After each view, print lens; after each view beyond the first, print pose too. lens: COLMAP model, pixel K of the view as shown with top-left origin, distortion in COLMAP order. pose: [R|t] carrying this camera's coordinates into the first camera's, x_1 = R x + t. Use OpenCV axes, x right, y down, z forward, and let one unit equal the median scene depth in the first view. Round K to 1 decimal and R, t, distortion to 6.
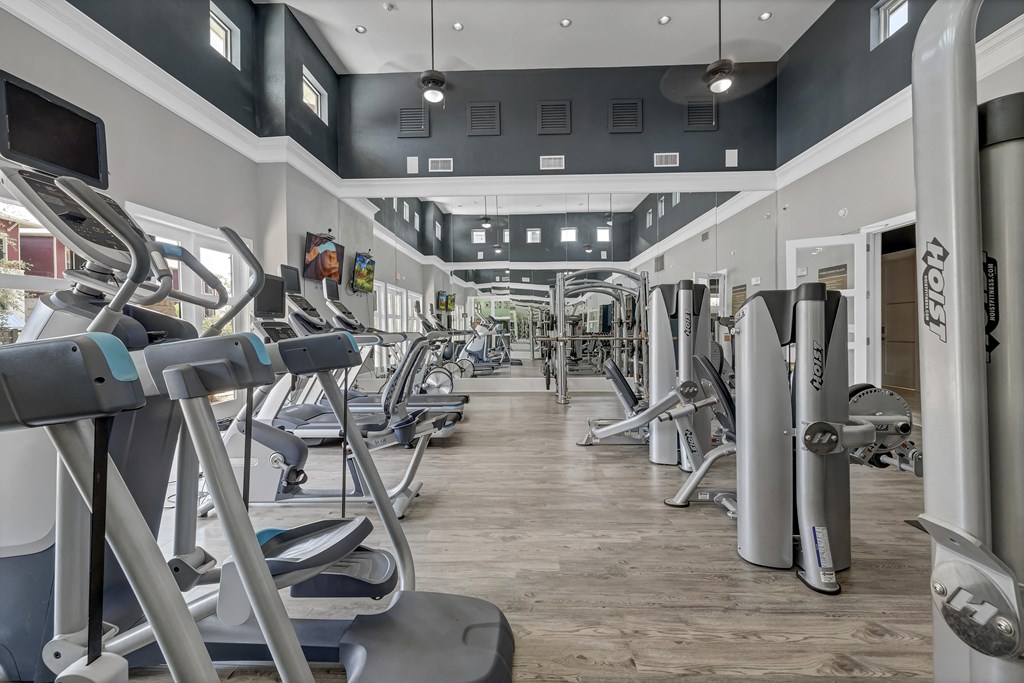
lens RADIAL K [[417.9, 0, 512.3], [0, 417.9, 332.0], [0, 0, 1]] dist [-0.000235, -0.000030]
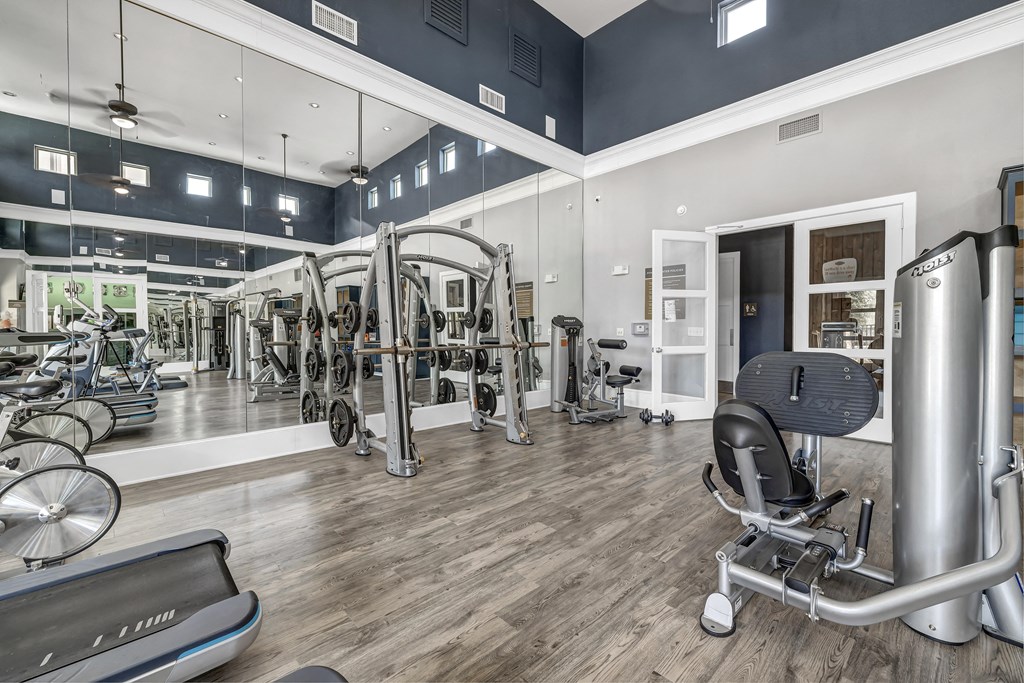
lens RADIAL K [[417.9, 0, 512.3], [0, 417.9, 332.0], [0, 0, 1]] dist [-0.000235, -0.000030]
pose [[0.695716, -0.006444, 0.718289, -0.133356], [0.009243, 0.999957, 0.000018, -0.006010], [-0.718258, 0.006626, 0.695745, 0.471641]]
